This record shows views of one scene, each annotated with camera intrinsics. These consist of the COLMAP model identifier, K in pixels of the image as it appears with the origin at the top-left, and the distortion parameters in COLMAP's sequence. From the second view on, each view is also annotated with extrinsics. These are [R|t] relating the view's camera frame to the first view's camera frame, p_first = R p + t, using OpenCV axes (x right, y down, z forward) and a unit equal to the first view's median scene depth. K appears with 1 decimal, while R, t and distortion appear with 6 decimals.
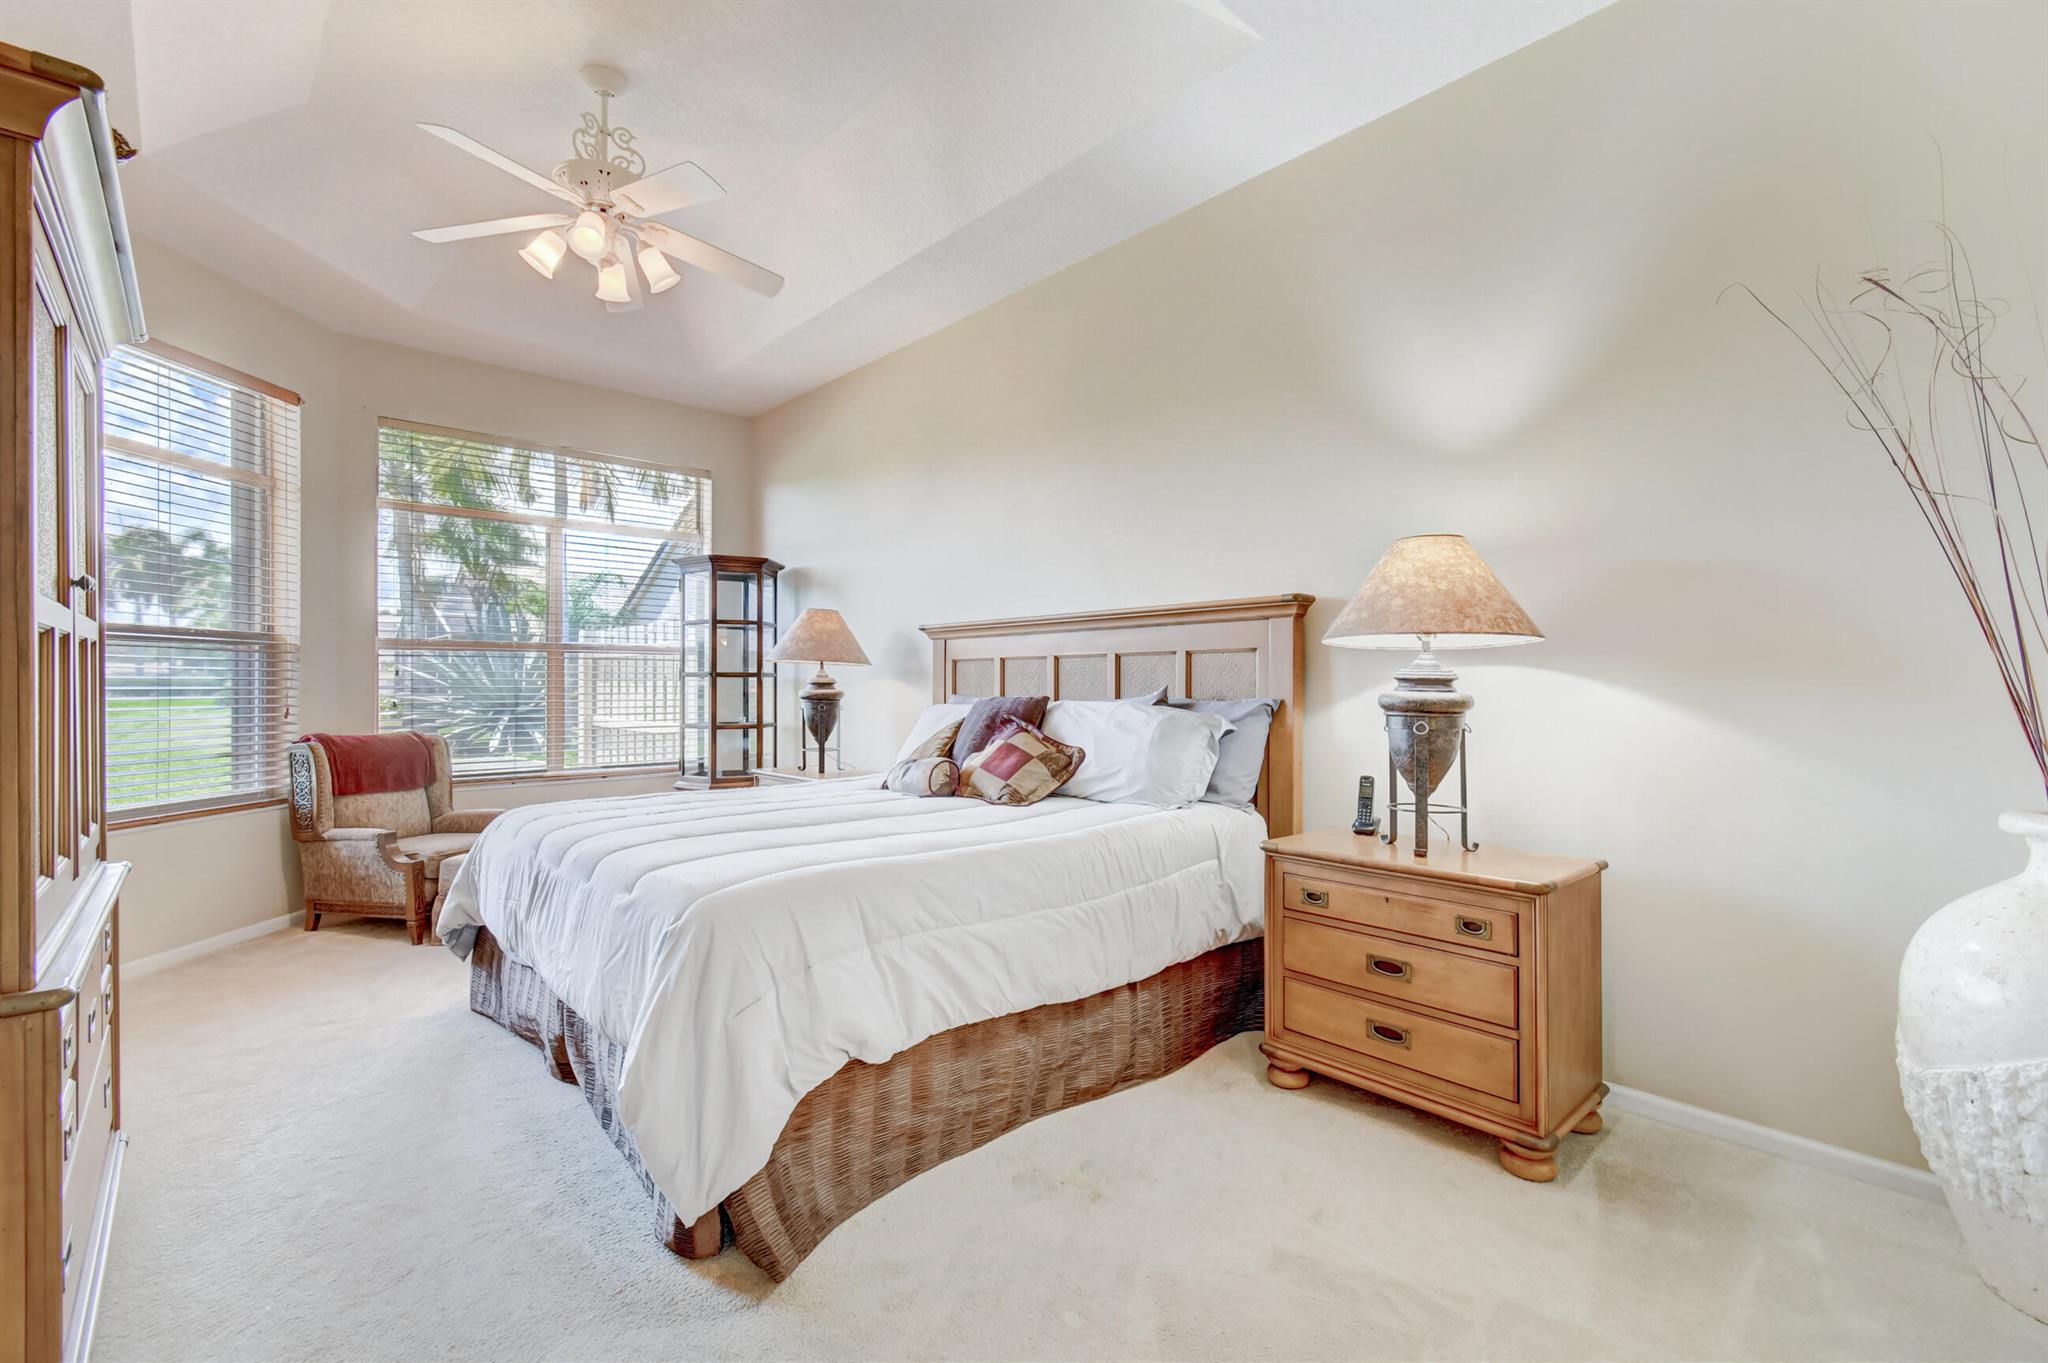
lens RADIAL K [[907.6, 0, 1041.2], [0, 907.6, 684.6], [0, 0, 1]] dist [0.004764, -0.002528]
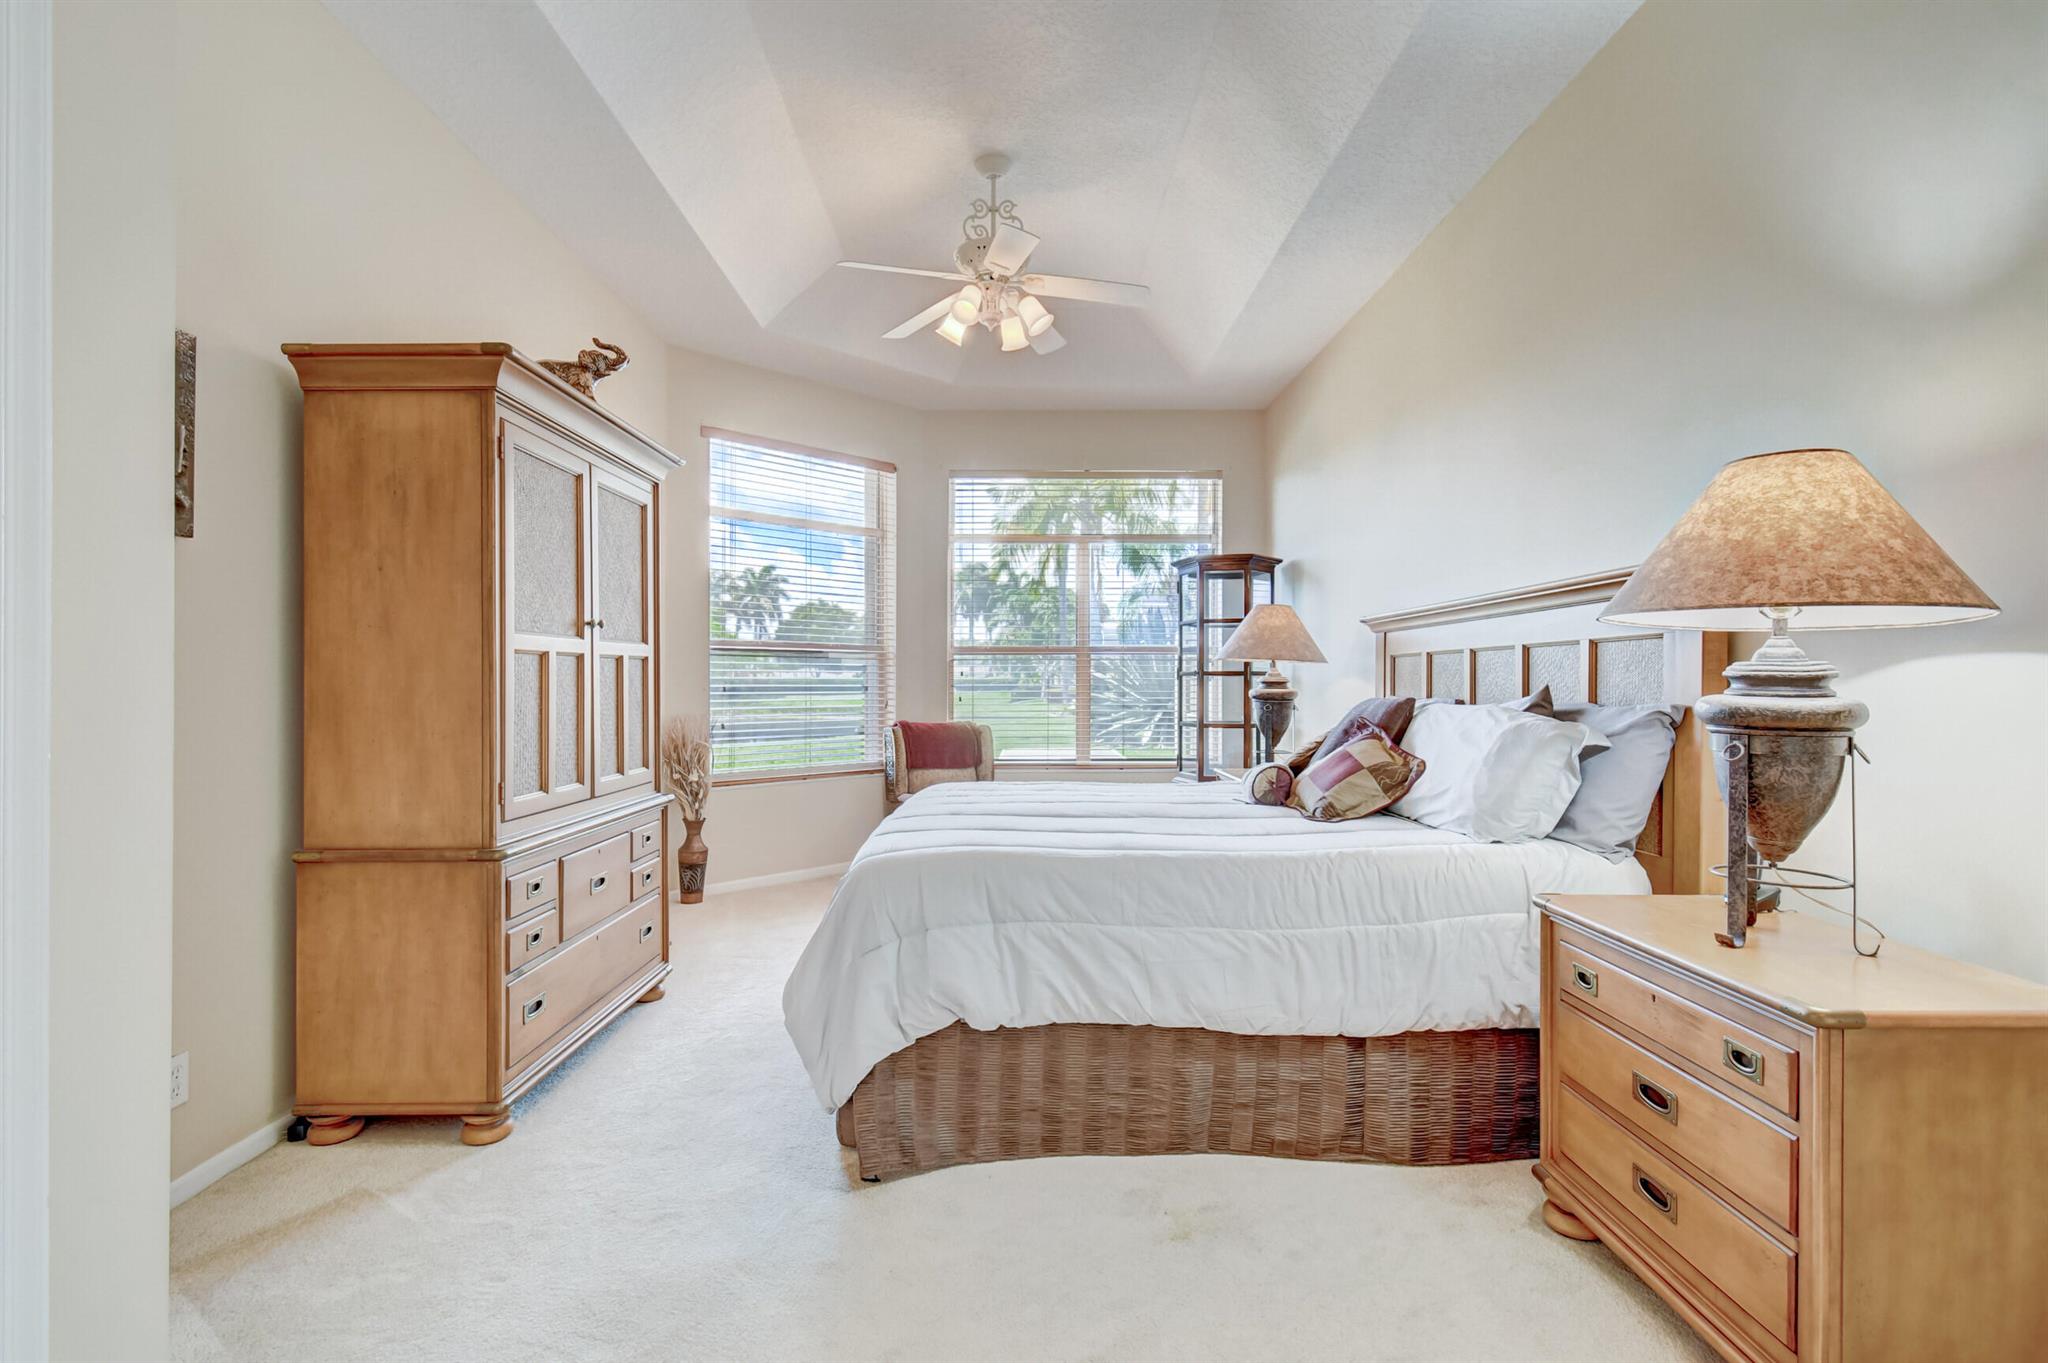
lens RADIAL K [[978.3, 0, 1019.5], [0, 978.3, 682.8], [0, 0, 1]] dist [0.003275, -0.000094]
pose [[0.741190, 0.000203, -0.671296, 0.426853], [-0.000724, 1.000000, -0.000497, -0.000919], [0.671295, 0.000855, 0.741189, 0.103160]]
